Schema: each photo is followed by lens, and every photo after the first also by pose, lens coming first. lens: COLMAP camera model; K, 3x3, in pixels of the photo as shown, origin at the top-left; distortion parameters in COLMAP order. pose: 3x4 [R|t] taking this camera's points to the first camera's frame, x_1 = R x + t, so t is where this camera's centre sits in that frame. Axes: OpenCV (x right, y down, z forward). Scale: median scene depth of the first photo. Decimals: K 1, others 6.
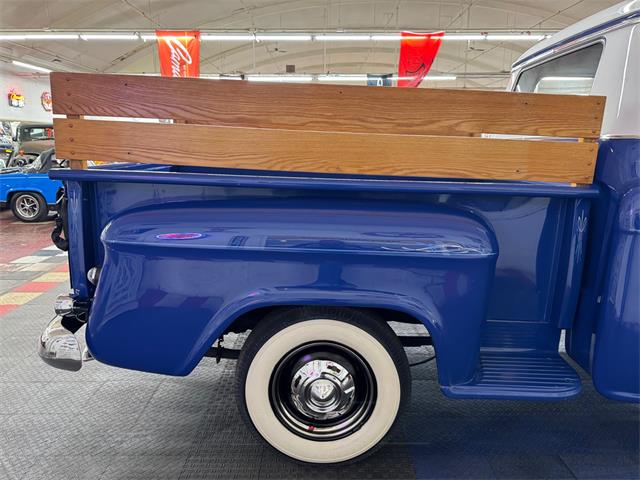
lens RADIAL K [[456.4, 0, 319.9], [0, 456.4, 238.1], [0, 0, 1]] dist [0.033328, -0.036345]
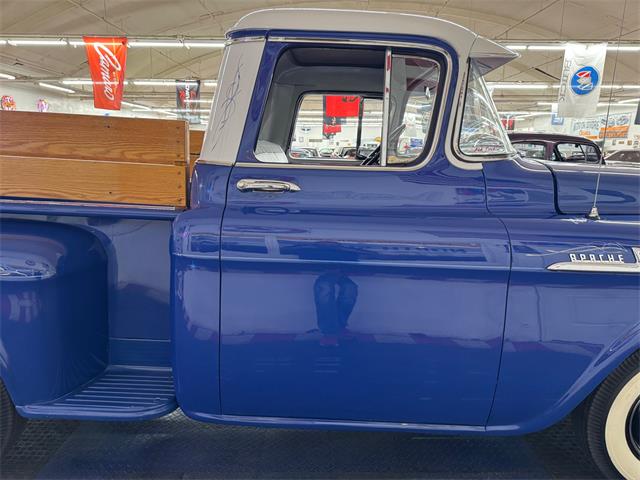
lens RADIAL K [[456.4, 0, 318.4], [0, 456.4, 241.3], [0, 0, 1]] dist [0.033328, -0.036345]
pose [[0.999839, 0.004106, 0.017447, 0.136338], [-0.004030, 0.999982, -0.004383, -0.005735], [-0.017464, 0.004312, 0.999838, -0.003051]]
